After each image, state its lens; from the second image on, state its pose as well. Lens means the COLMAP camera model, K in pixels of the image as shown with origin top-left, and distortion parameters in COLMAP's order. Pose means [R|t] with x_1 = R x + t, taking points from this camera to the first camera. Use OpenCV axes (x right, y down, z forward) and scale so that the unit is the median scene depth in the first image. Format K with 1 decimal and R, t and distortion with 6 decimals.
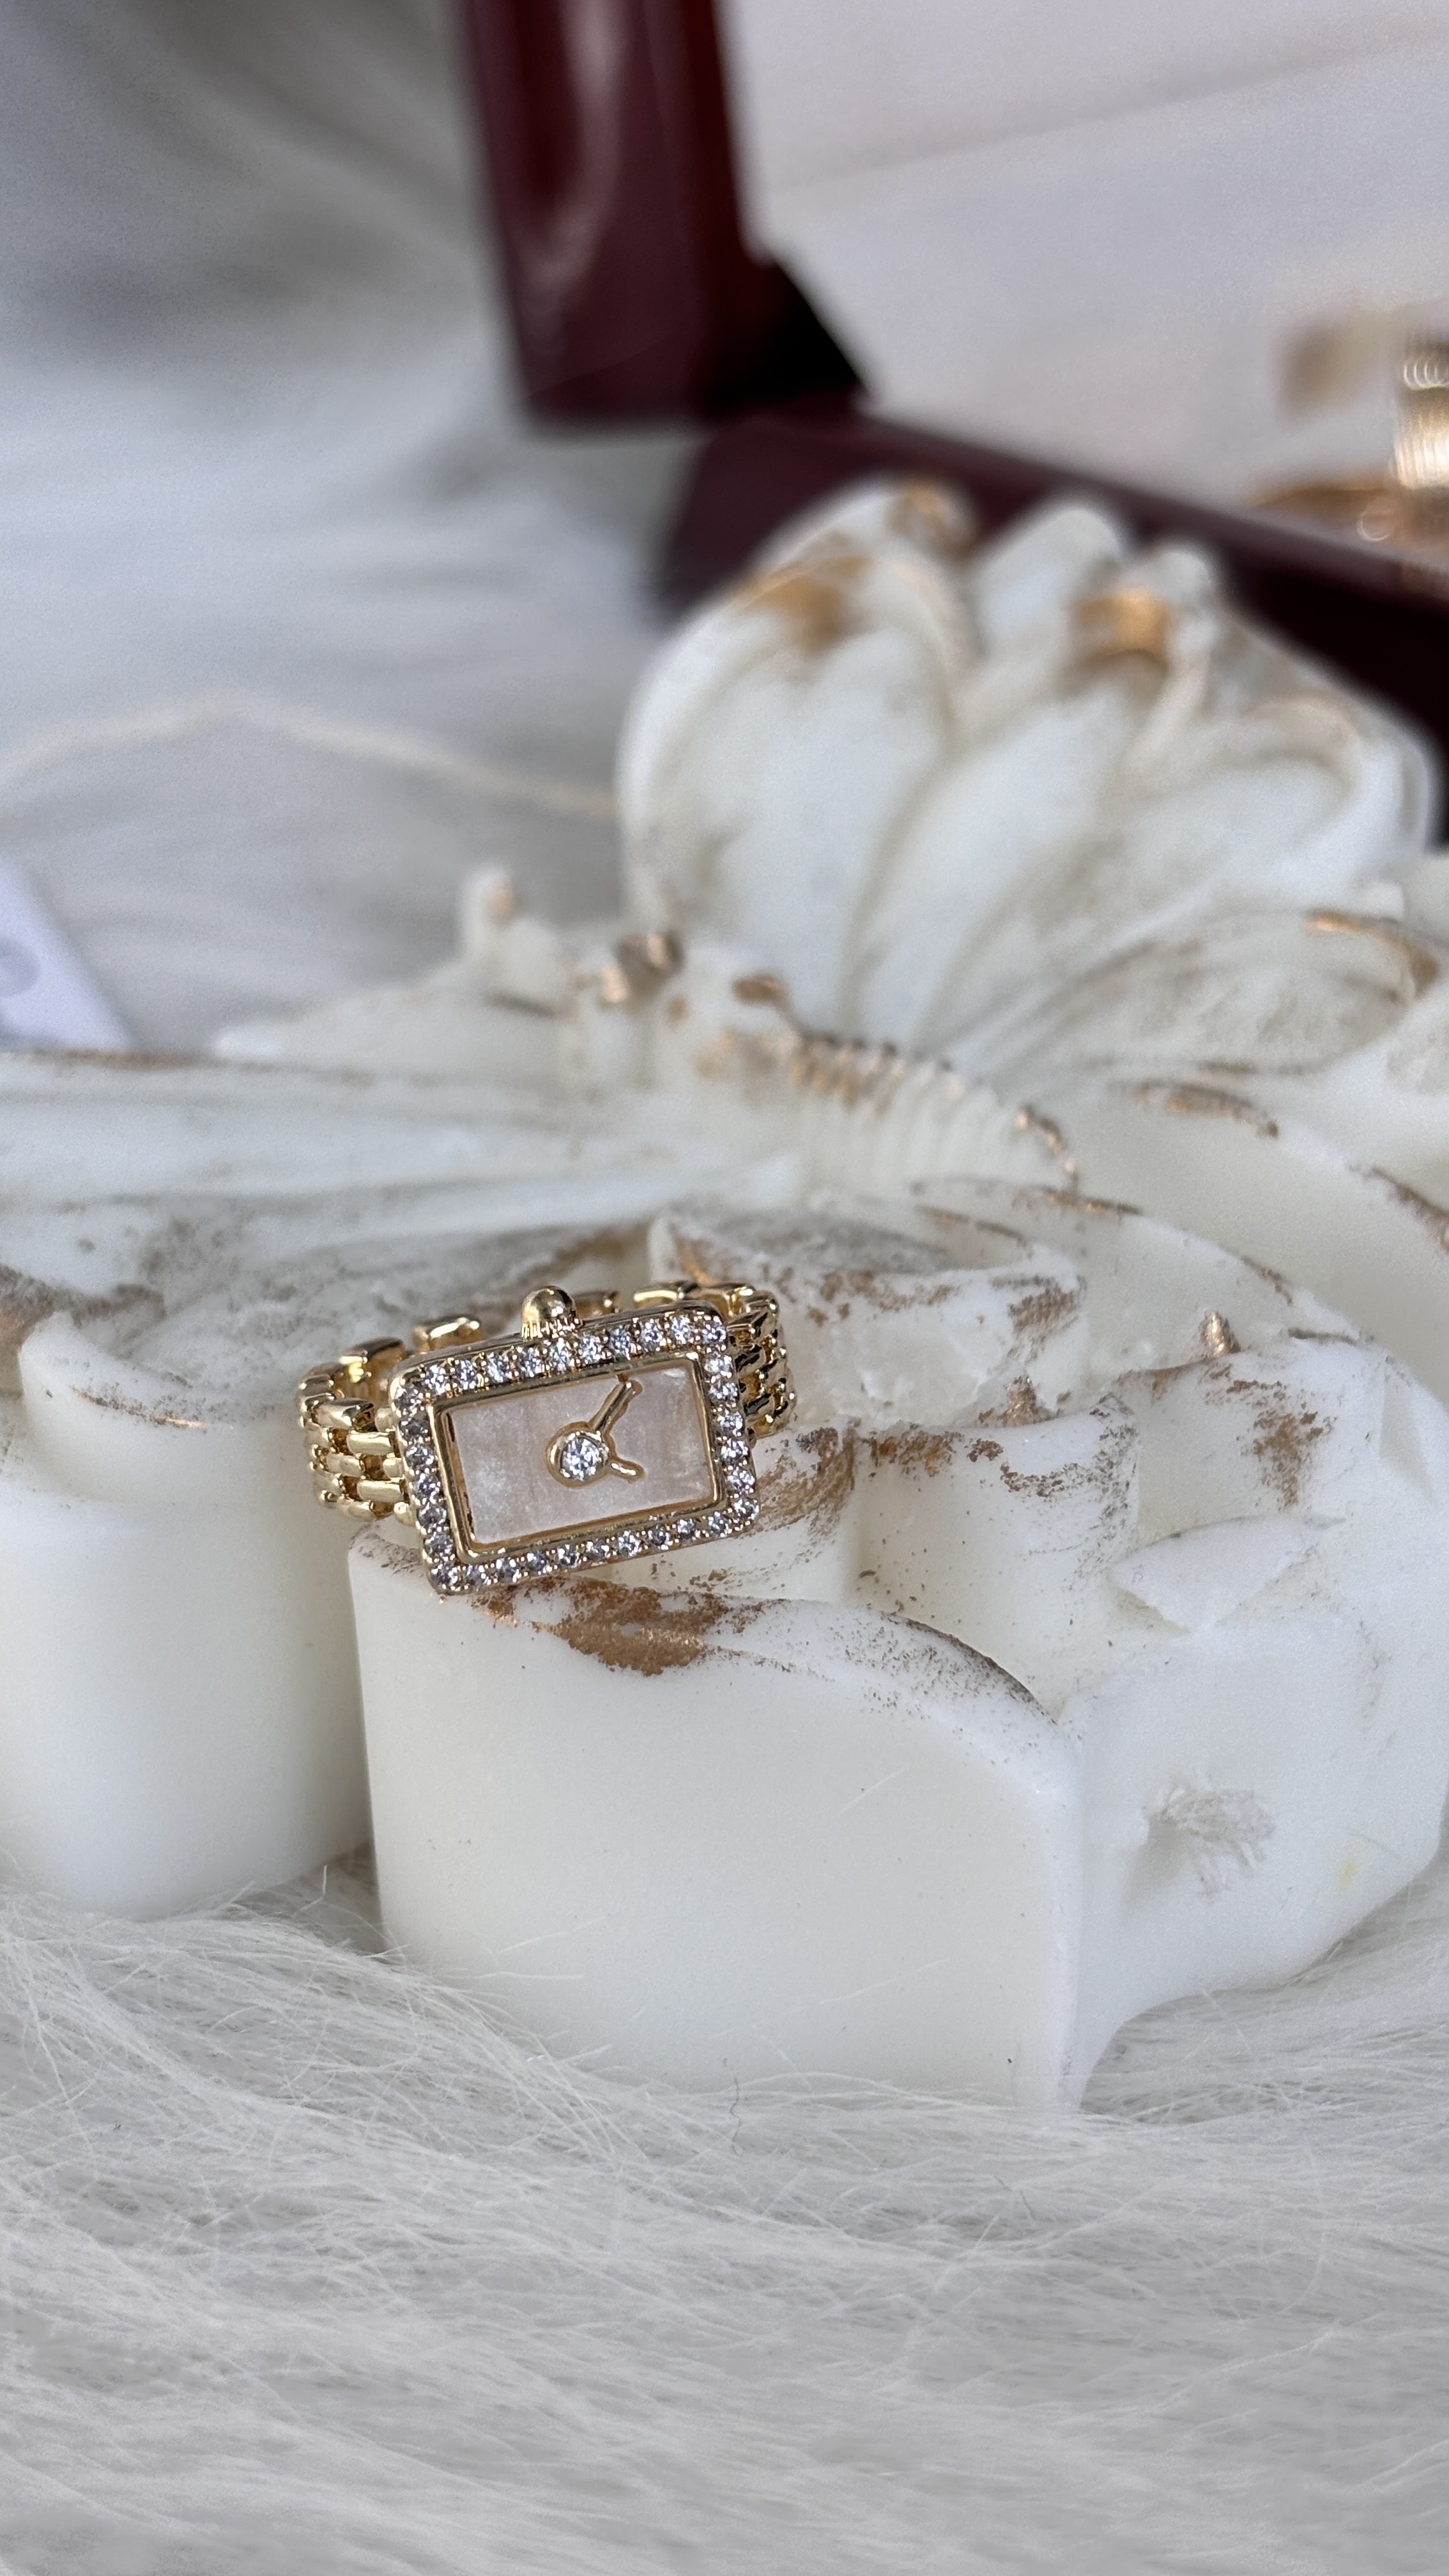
lens RADIAL K [[3922.7, 0, 724.5], [0, 3922.7, 1288.0], [0, 0, 1]] dist [0.212838, -0.761199]
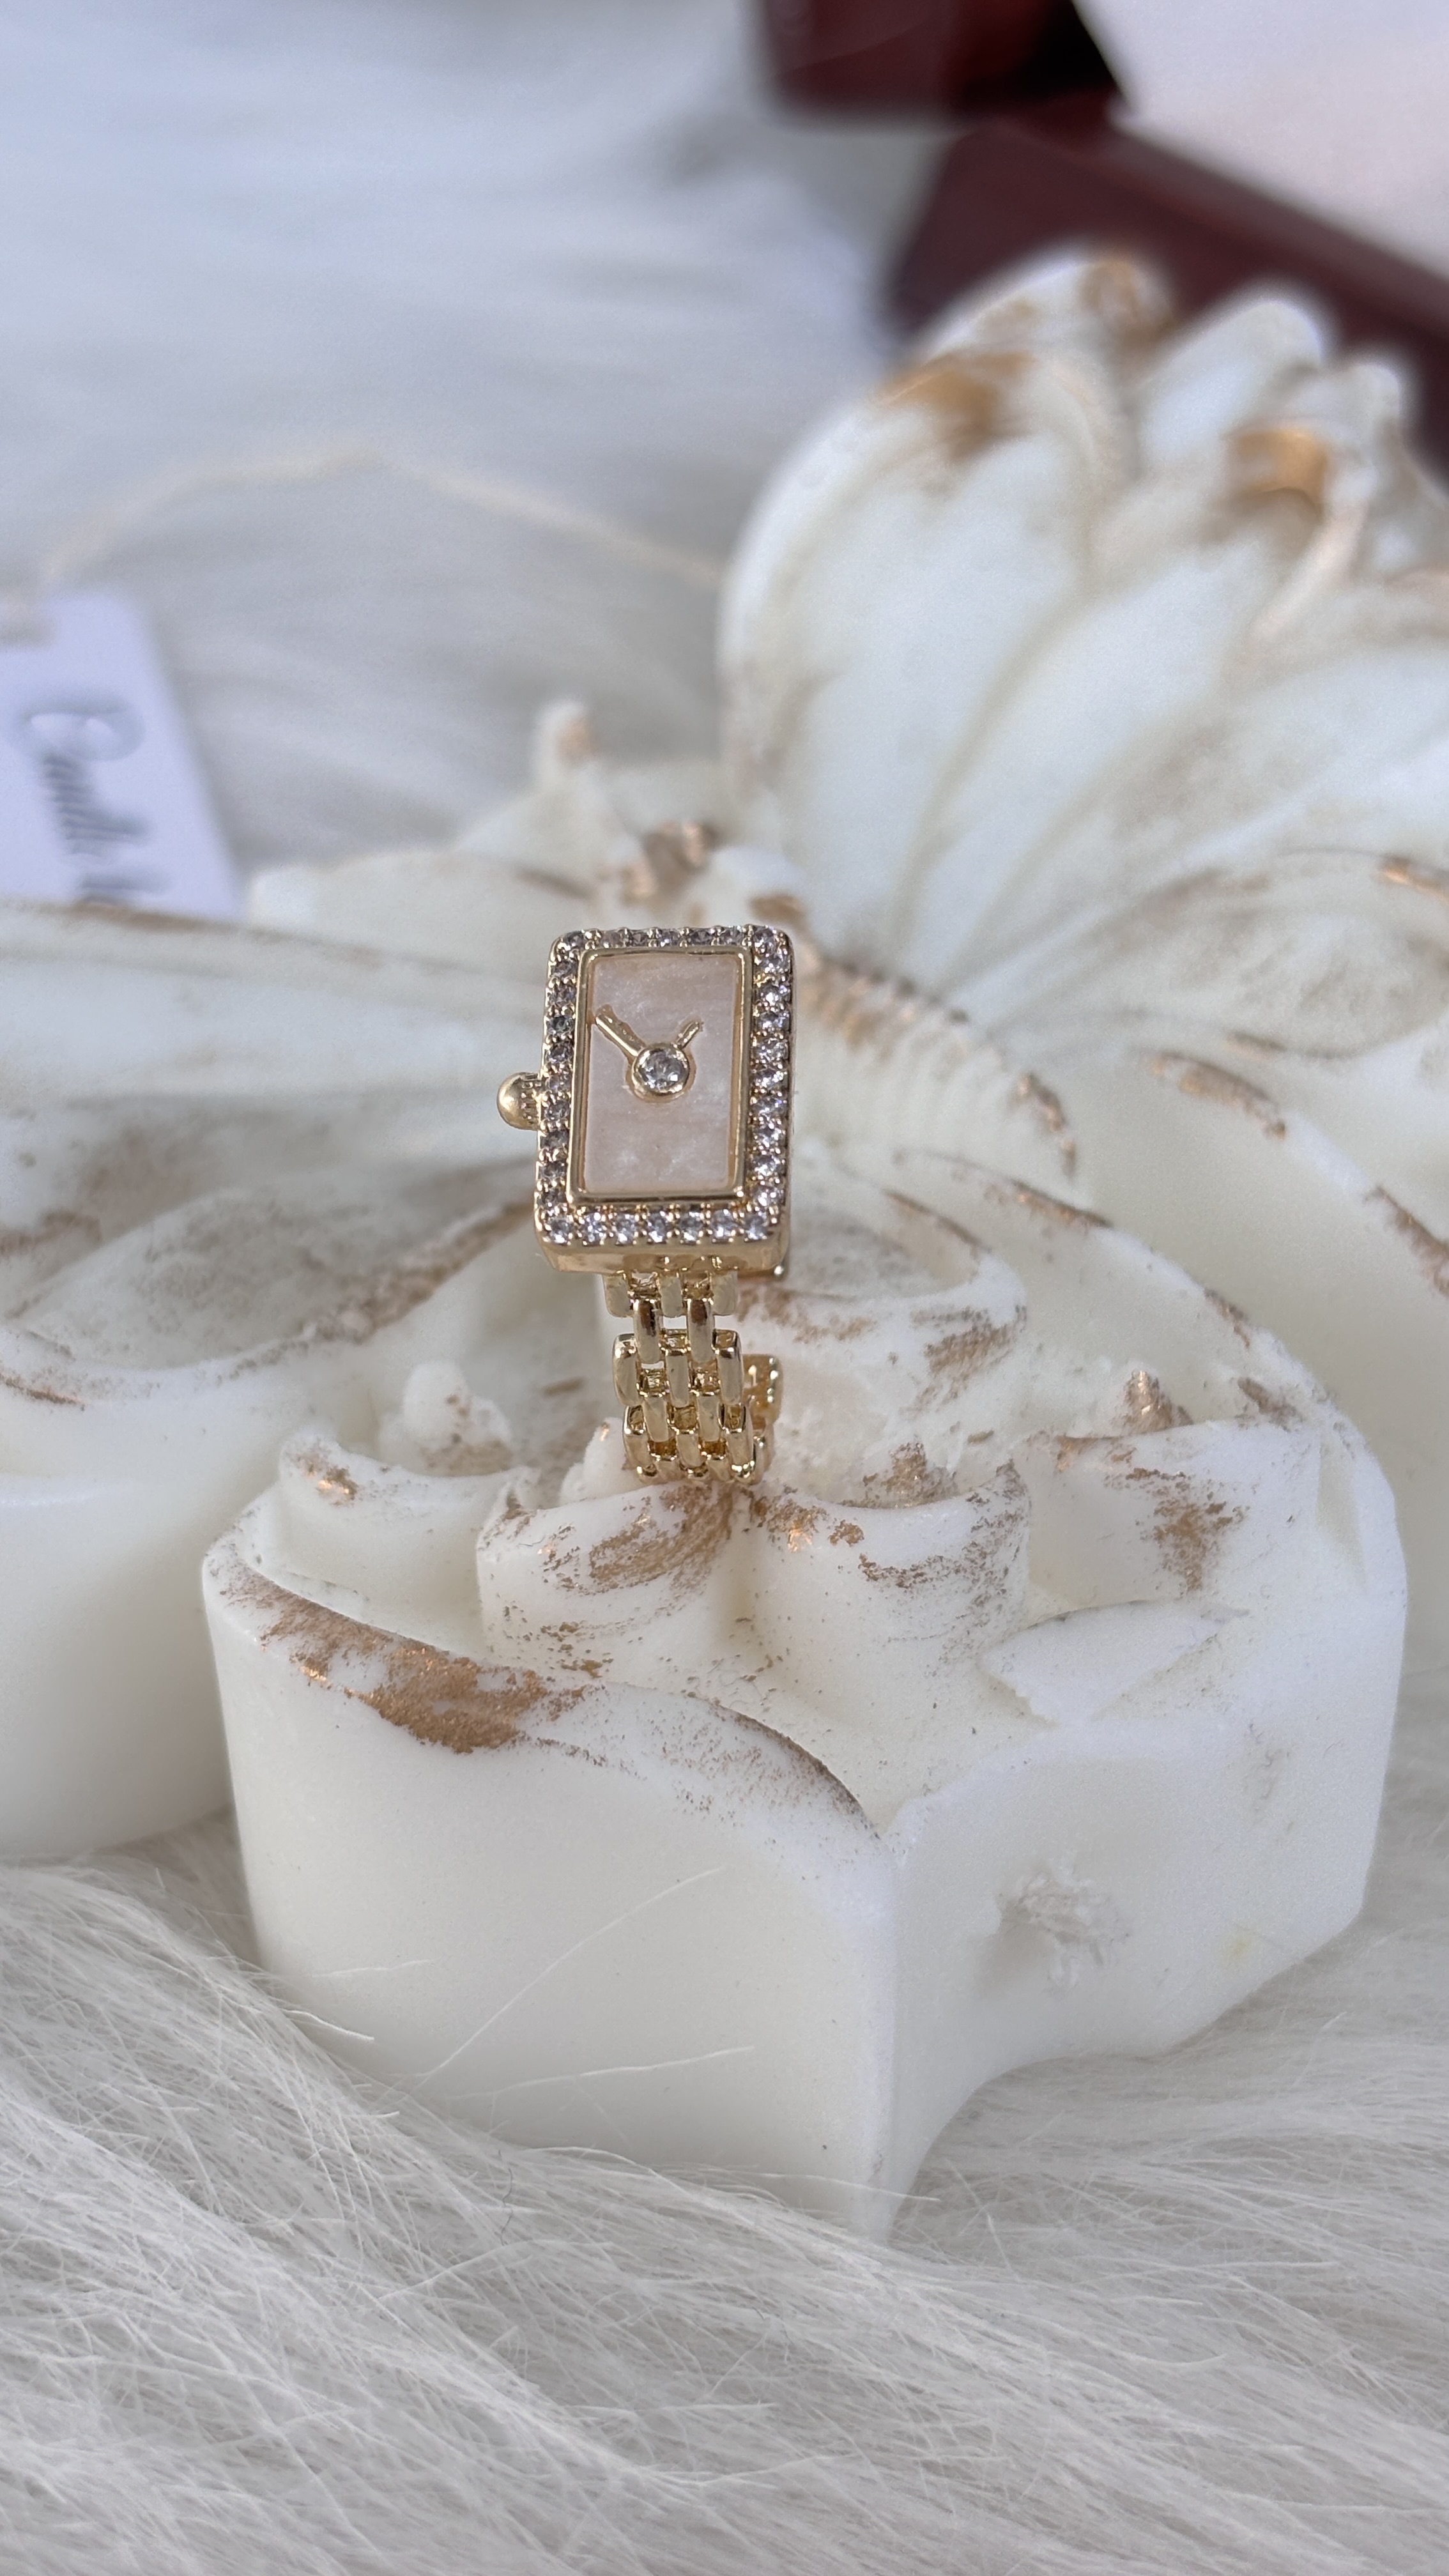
lens RADIAL K [[3922.7, 0, 724.5], [0, 3922.7, 1288.0], [0, 0, 1]] dist [0.212838, -0.761199]
pose [[0.989779, 0.089905, -0.110697, 0.123090], [-0.073148, 0.986414, 0.147096, -0.139803], [0.122418, -0.137495, 0.982908, 0.060750]]
